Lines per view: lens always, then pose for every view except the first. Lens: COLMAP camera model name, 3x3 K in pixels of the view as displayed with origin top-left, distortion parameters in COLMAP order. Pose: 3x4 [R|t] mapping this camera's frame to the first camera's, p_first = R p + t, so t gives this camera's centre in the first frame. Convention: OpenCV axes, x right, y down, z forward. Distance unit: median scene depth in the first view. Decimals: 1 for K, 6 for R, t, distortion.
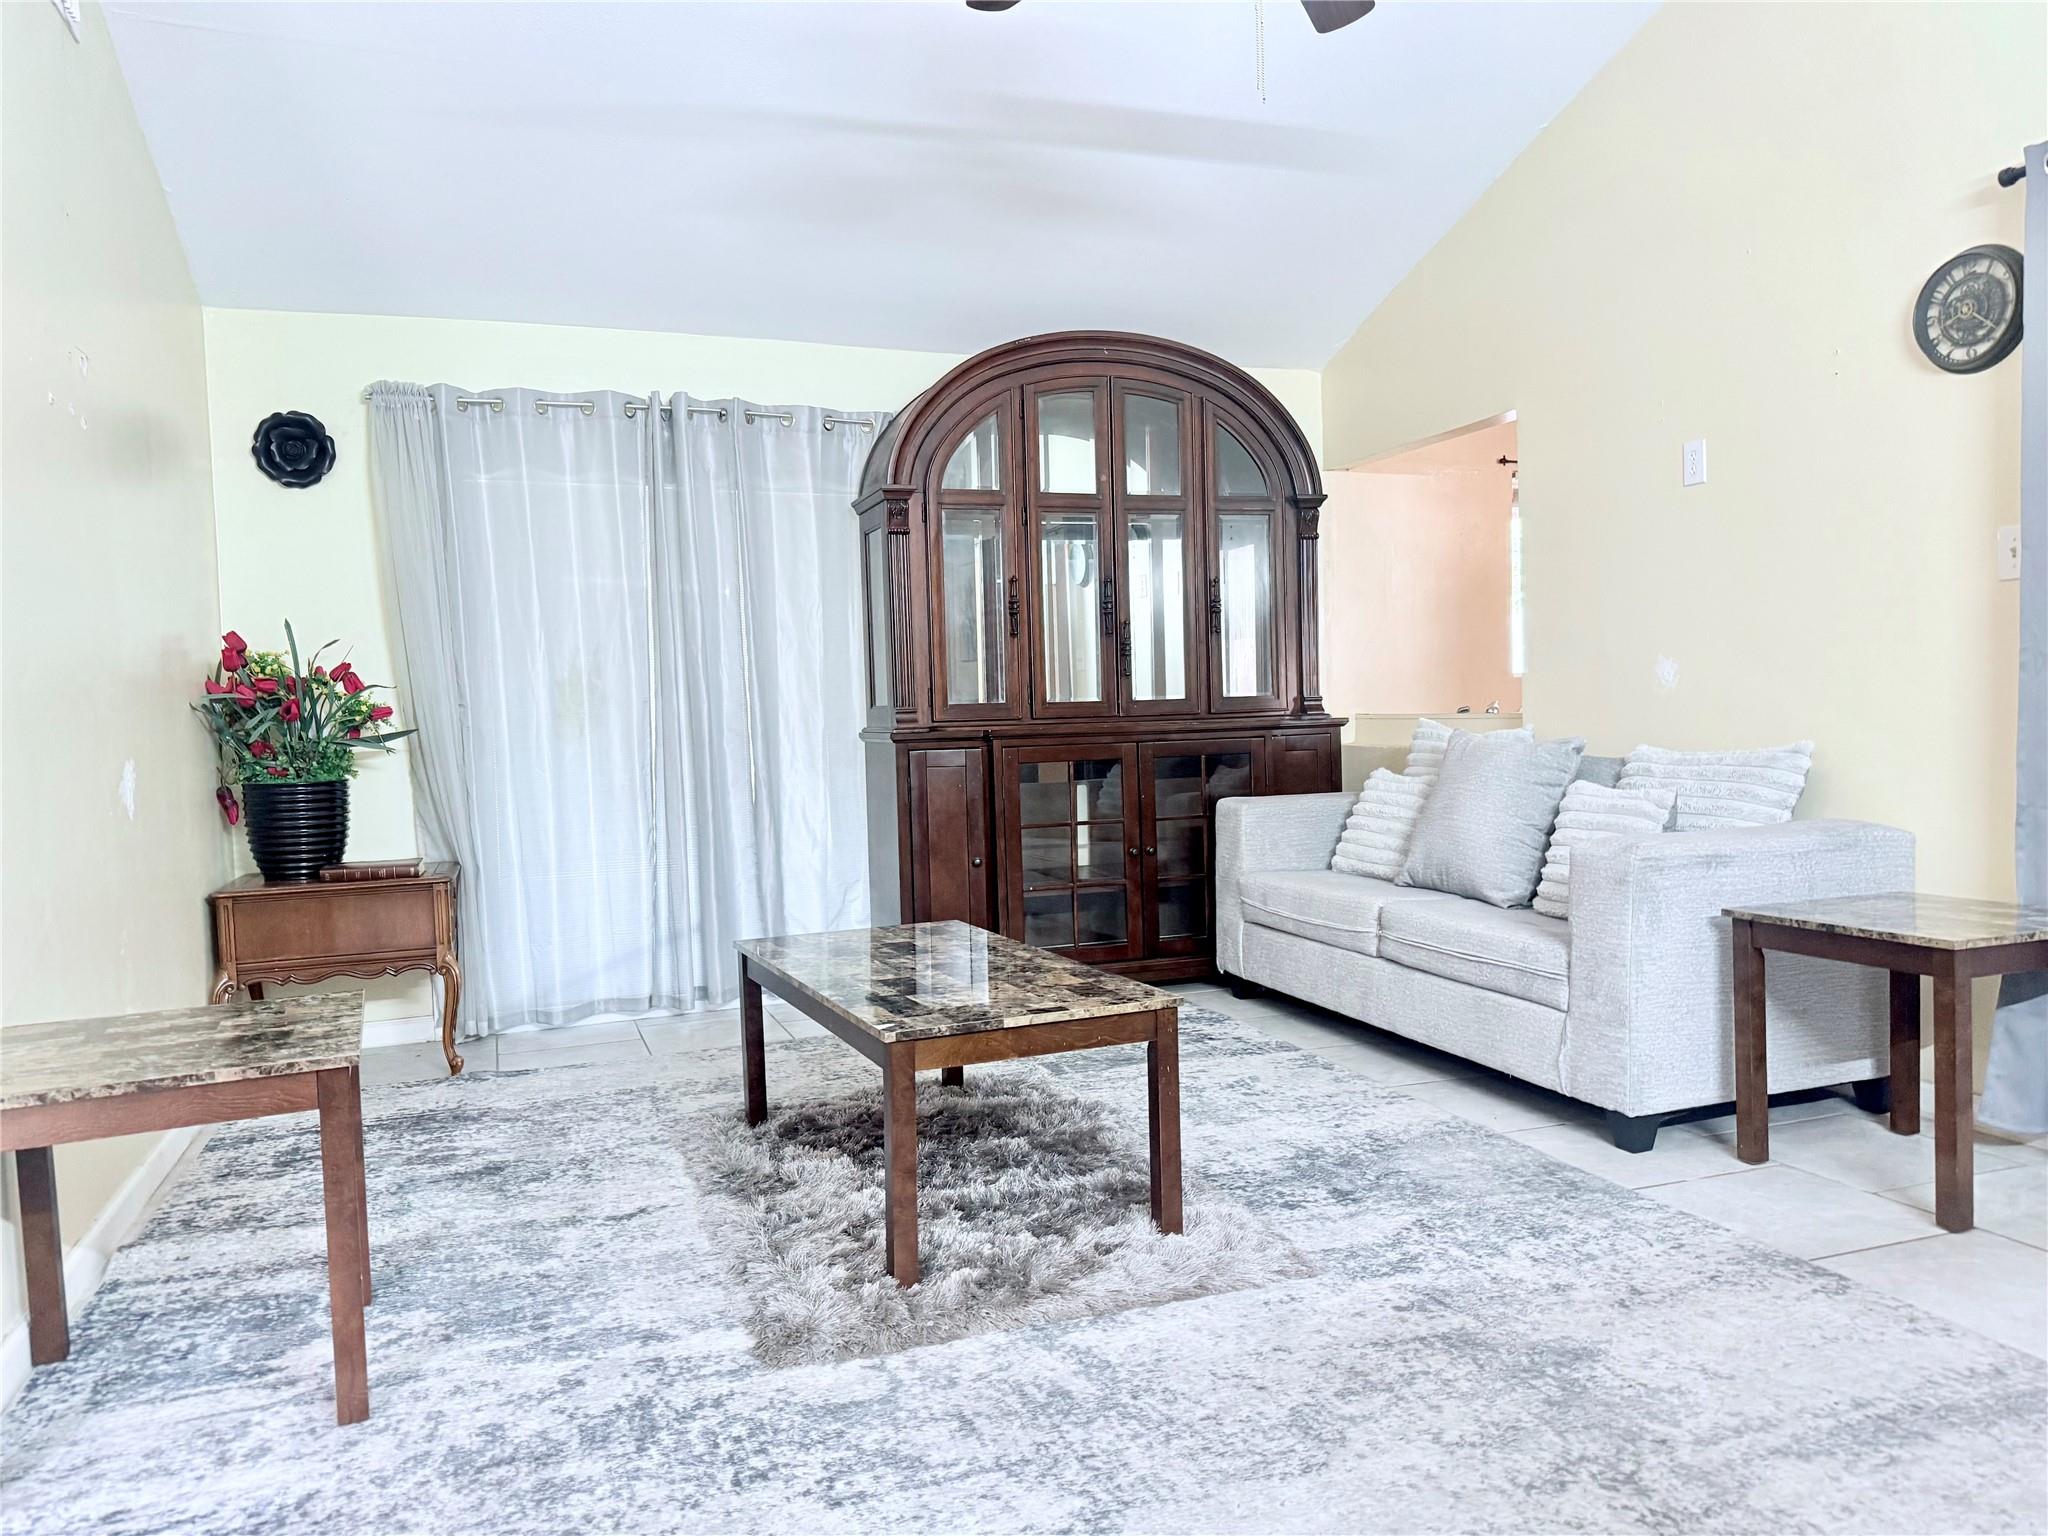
lens RADIAL K [[1437.7, 0, 1024.6], [0, 1437.7, 777.1], [0, 0, 1]] dist [0.027449, -0.030667]
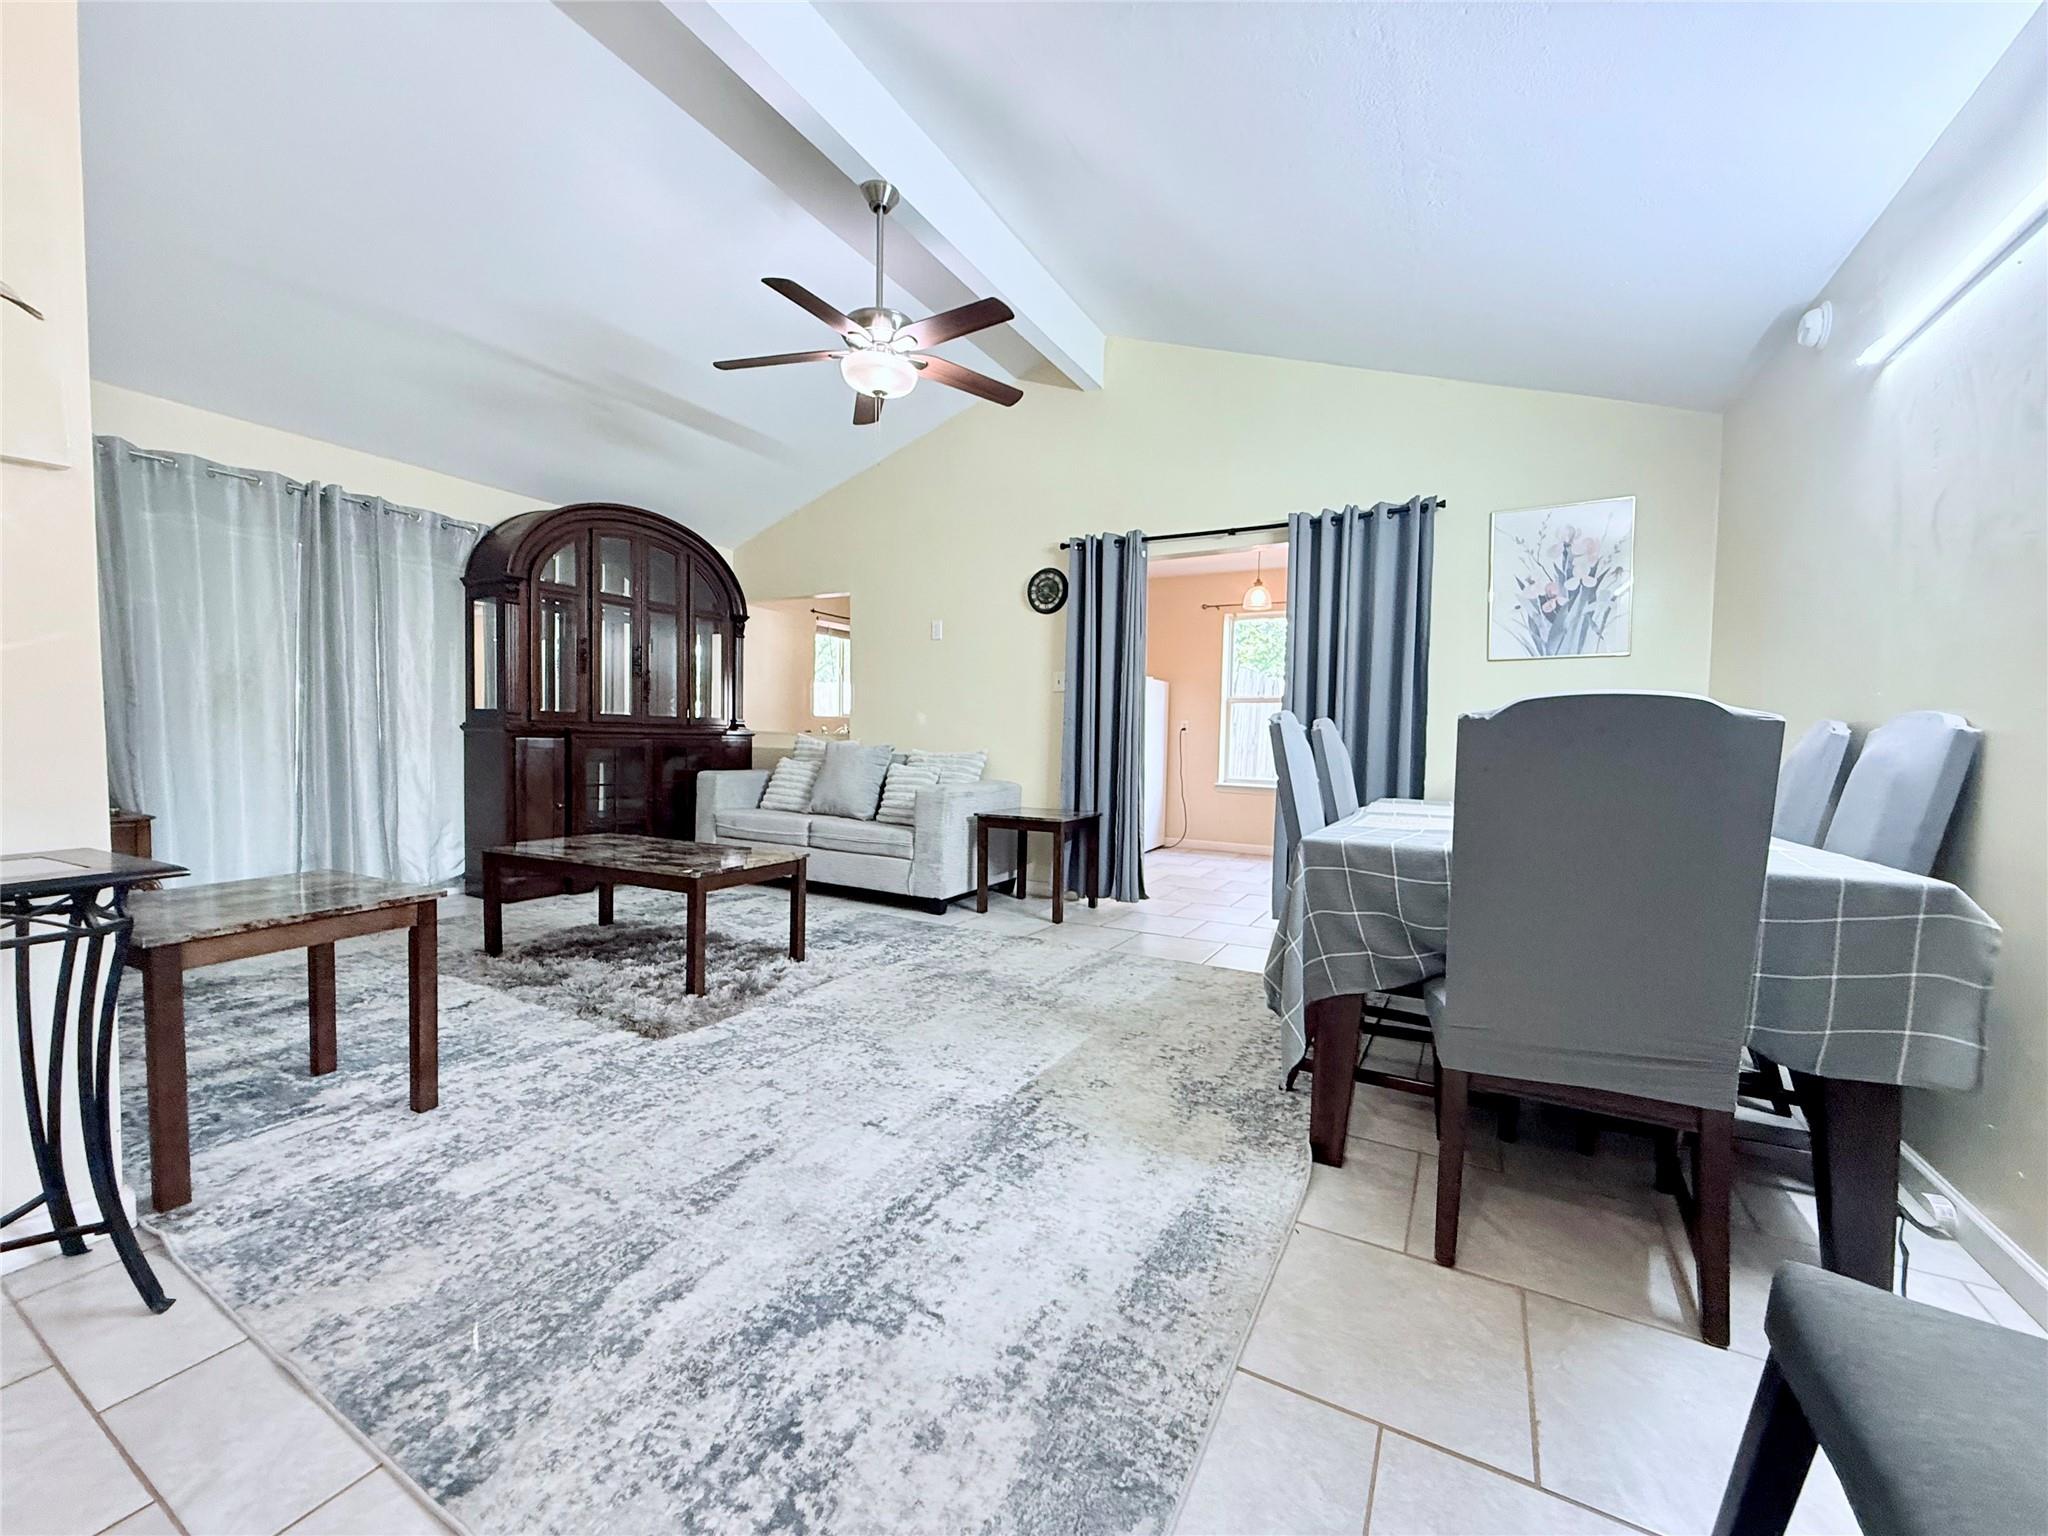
lens RADIAL K [[814.2, 0, 1026.9], [0, 814.2, 771.2], [0, 0, 1]] dist [-0.001223, -0.000067]
pose [[0.749659, 0.018428, 0.661567, -0.383599], [-0.014361, 0.999830, -0.011577, 0.033223], [-0.661668, -0.000822, 0.749796, -0.119421]]
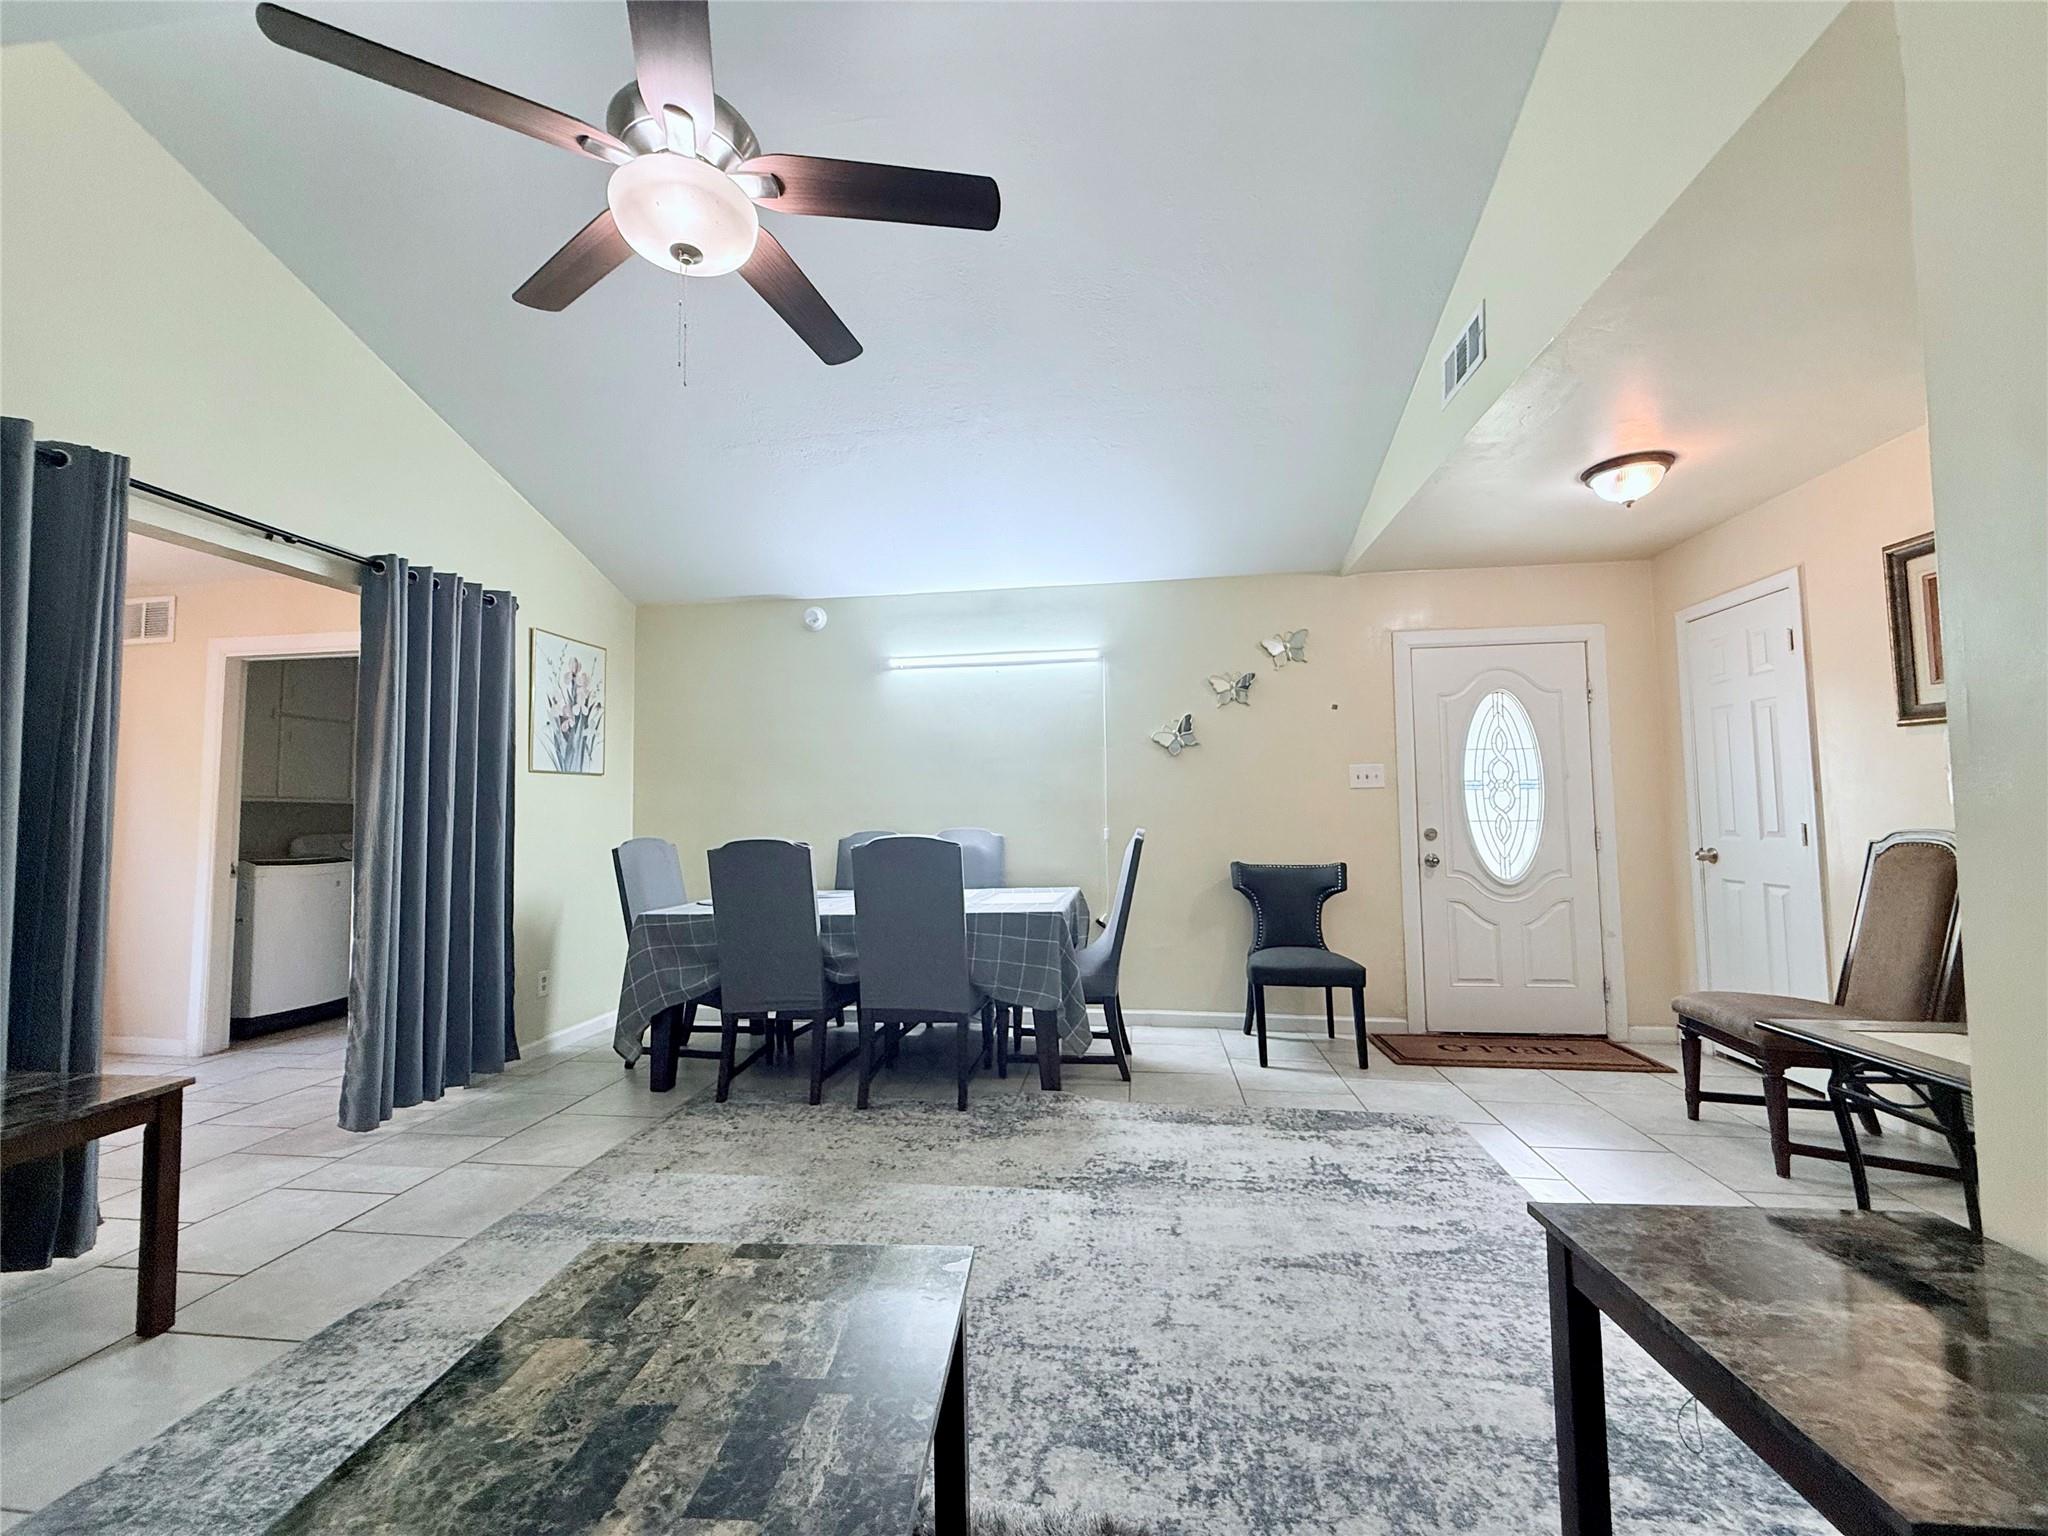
lens RADIAL K [[814.2, 0, 1023.7], [0, 814.2, 770.4], [0, 0, 1]] dist [-0.001223, -0.000067]
pose [[-0.885152, 0.072818, 0.459569, -0.283012], [0.064941, 0.997345, -0.032949, -0.068794], [-0.460748, 0.000680, -0.887531, 1.079006]]
